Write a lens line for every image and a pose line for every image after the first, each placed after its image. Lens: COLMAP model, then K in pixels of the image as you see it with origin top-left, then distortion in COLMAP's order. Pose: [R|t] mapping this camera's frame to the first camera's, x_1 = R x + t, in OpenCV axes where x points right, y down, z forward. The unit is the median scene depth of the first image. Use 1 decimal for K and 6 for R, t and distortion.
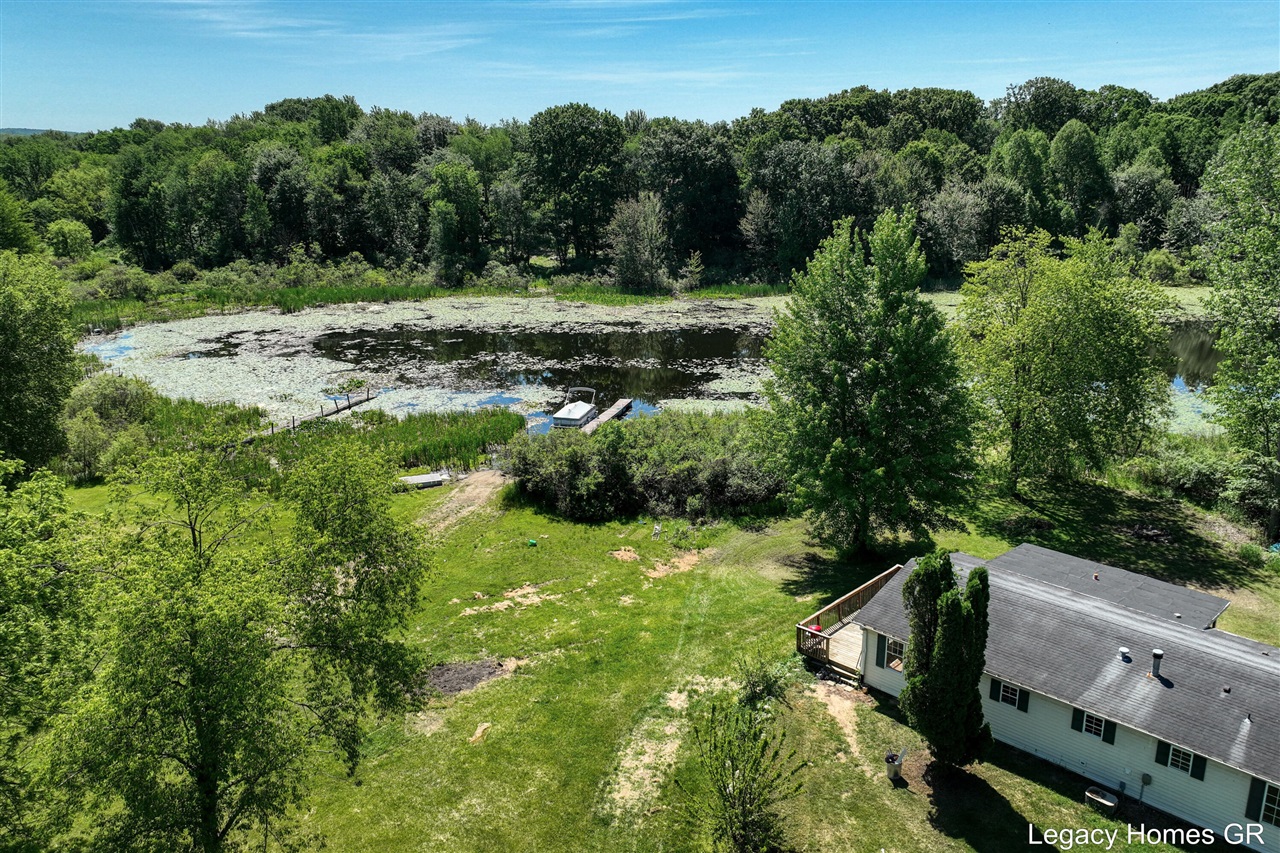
lens RADIAL K [[970.1, 0, 645.3], [0, 970.1, 425.2], [0, 0, 1]] dist [0.006286, 0.000595]
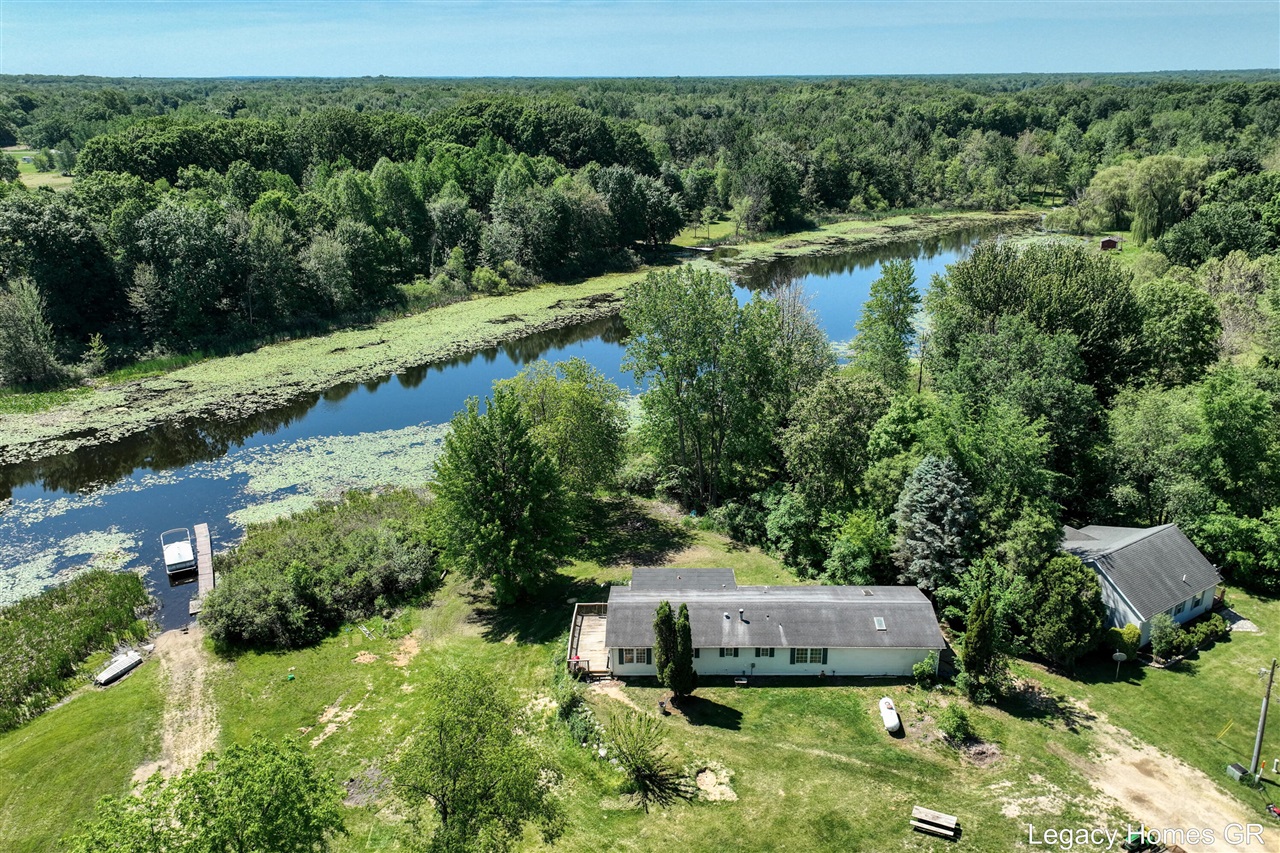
lens RADIAL K [[970.1, 0, 661.1], [0, 970.1, 433.5], [0, 0, 1]] dist [0.006286, 0.000595]
pose [[0.718410, -0.241300, 0.652427, -0.198796], [0.196484, 0.970106, 0.142437, -0.106293], [-0.667293, 0.025863, 0.744346, -0.114877]]
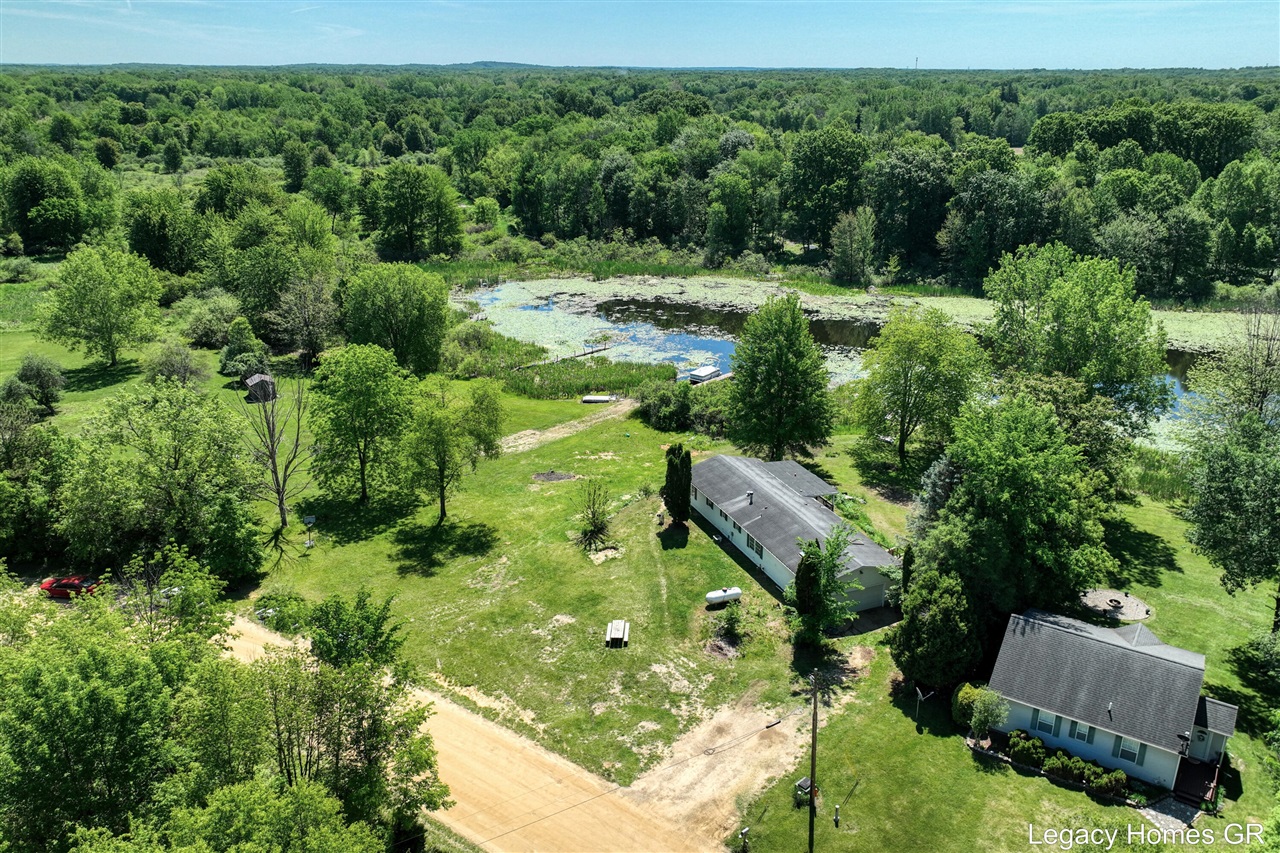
lens RADIAL K [[970.1, 0, 635.5], [0, 970.1, 427.5], [0, 0, 1]] dist [0.006286, 0.000595]
pose [[0.915615, 0.143479, -0.375583, 0.248272], [-0.116796, 0.988792, 0.093003, -0.032214], [0.384717, -0.041289, 0.922111, -0.326951]]
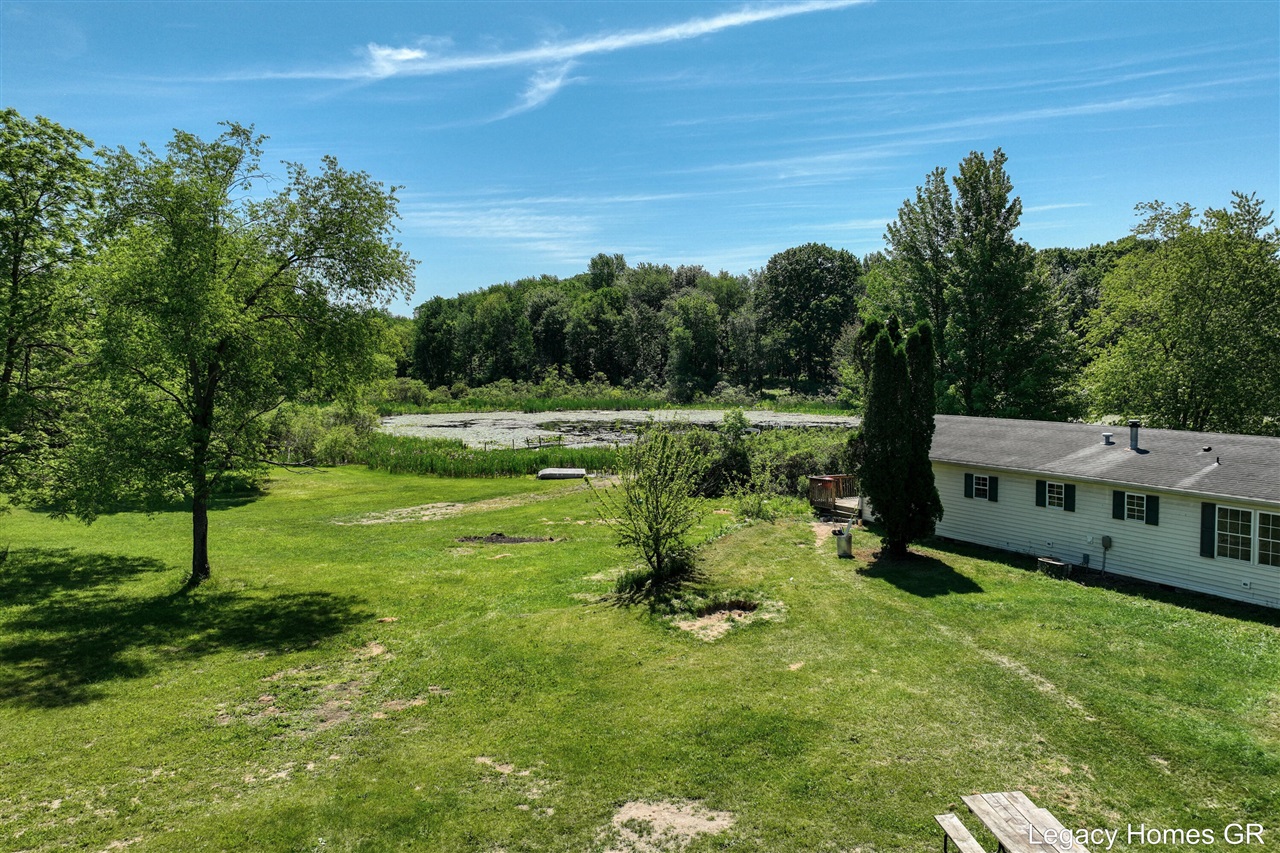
lens RADIAL K [[970.1, 0, 645.3], [0, 970.1, 424.9], [0, 0, 1]] dist [0.006286, 0.000595]
pose [[0.955848, 0.023642, -0.292910, 0.072391], [-0.084883, 0.976483, -0.198181, 0.092643], [0.281336, 0.214294, 0.935376, 0.003991]]
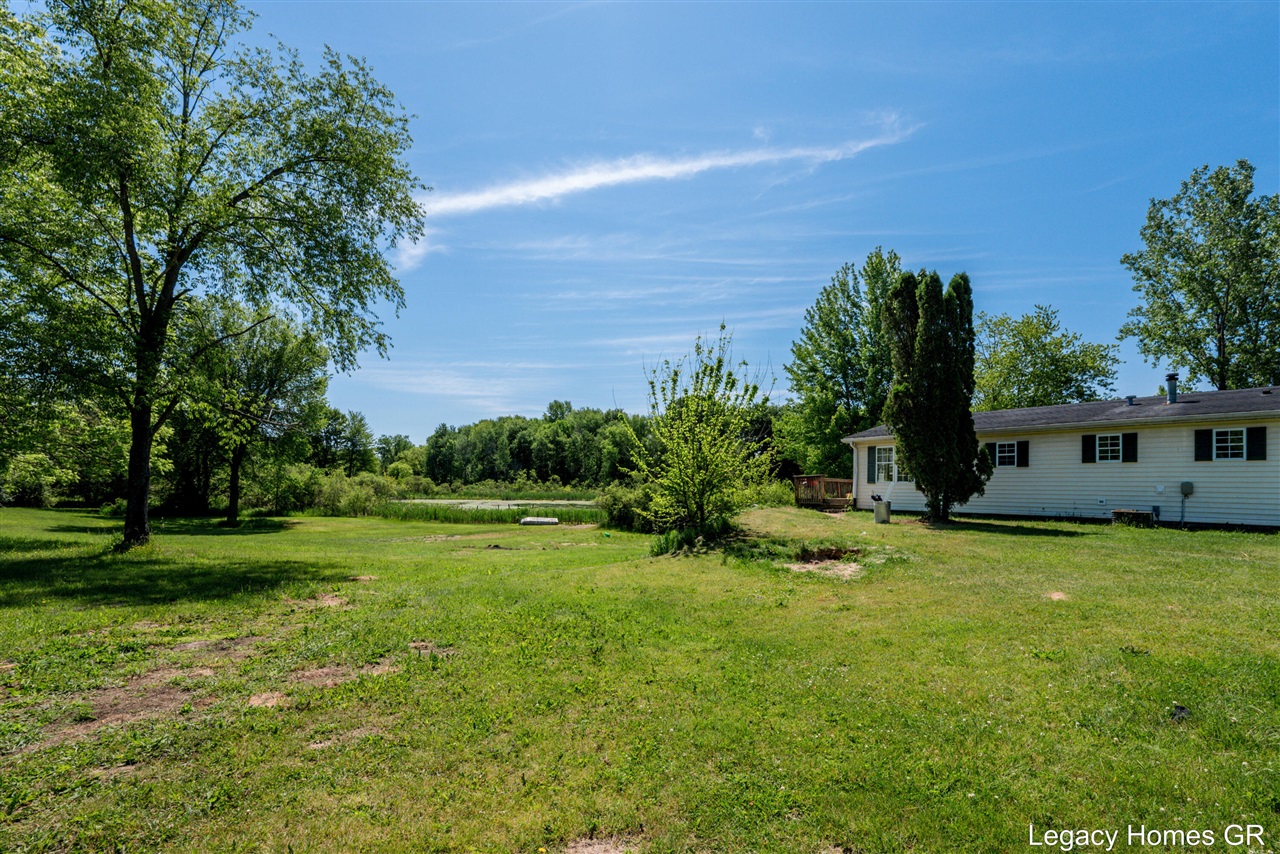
lens RADIAL K [[606.9, 0, 643.2], [0, 606.9, 448.7], [0, 0, 1]] dist [-0.016546, 0.000104]
pose [[0.982290, -0.003469, -0.187334, 0.030737], [-0.059409, 0.942472, -0.328962, 0.103458], [0.177698, 0.334266, 0.925575, 0.085125]]
